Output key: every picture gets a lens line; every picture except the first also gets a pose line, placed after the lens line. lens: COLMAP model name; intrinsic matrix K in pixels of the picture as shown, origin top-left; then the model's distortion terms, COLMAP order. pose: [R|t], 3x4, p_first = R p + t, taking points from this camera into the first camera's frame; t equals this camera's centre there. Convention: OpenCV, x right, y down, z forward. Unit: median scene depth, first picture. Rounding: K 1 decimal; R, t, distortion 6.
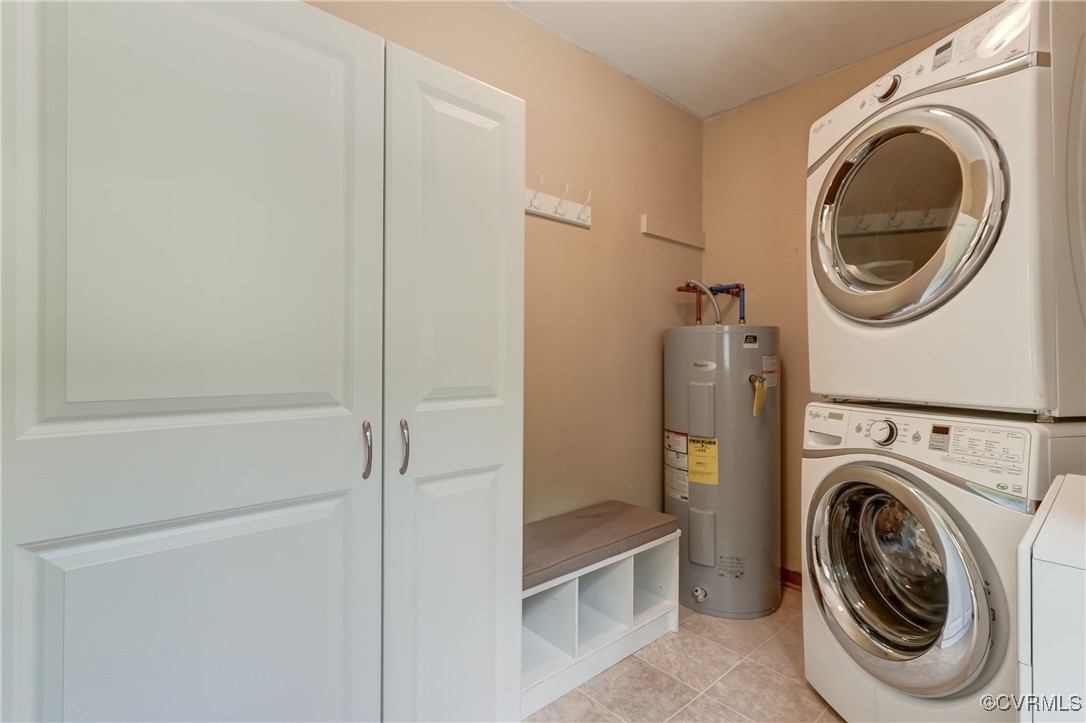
lens RADIAL K [[506.4, 0, 549.9], [0, 506.4, 357.7], [0, 0, 1]] dist [-0.001450, 0.000293]
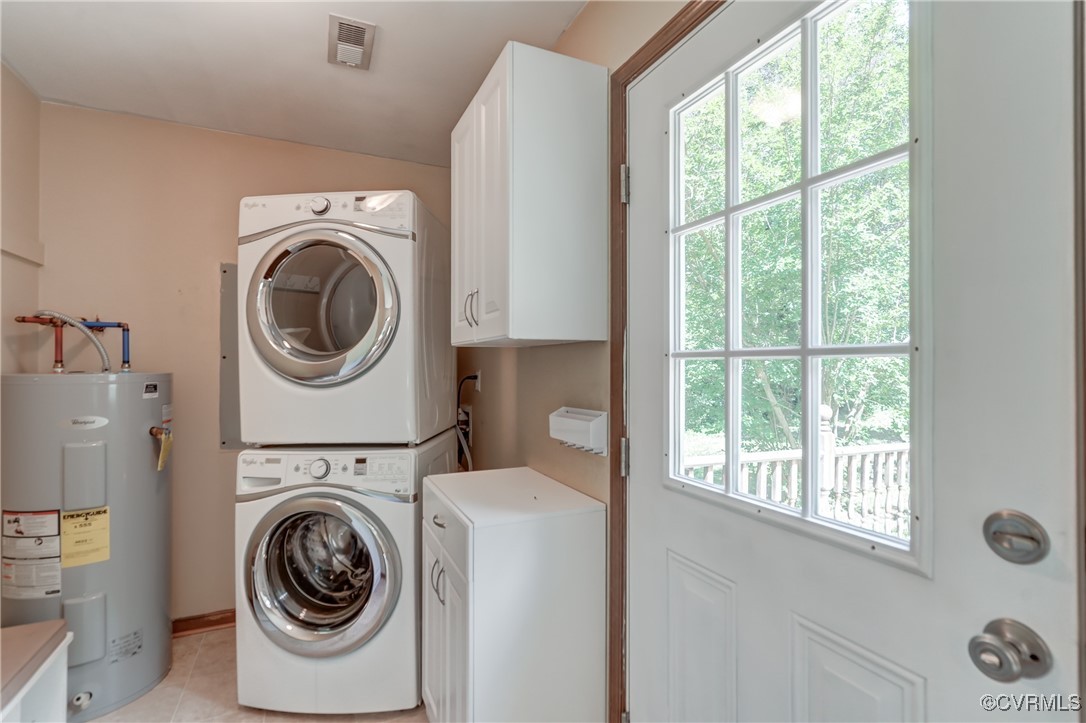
lens RADIAL K [[506.4, 0, 549.9], [0, 506.4, 357.7], [0, 0, 1]] dist [-0.001450, 0.000293]
pose [[0.269507, 0.007885, 0.962966, -0.361623], [-0.004316, 0.999966, -0.006980, -0.108195], [-0.962989, -0.002275, 0.269532, 0.056164]]
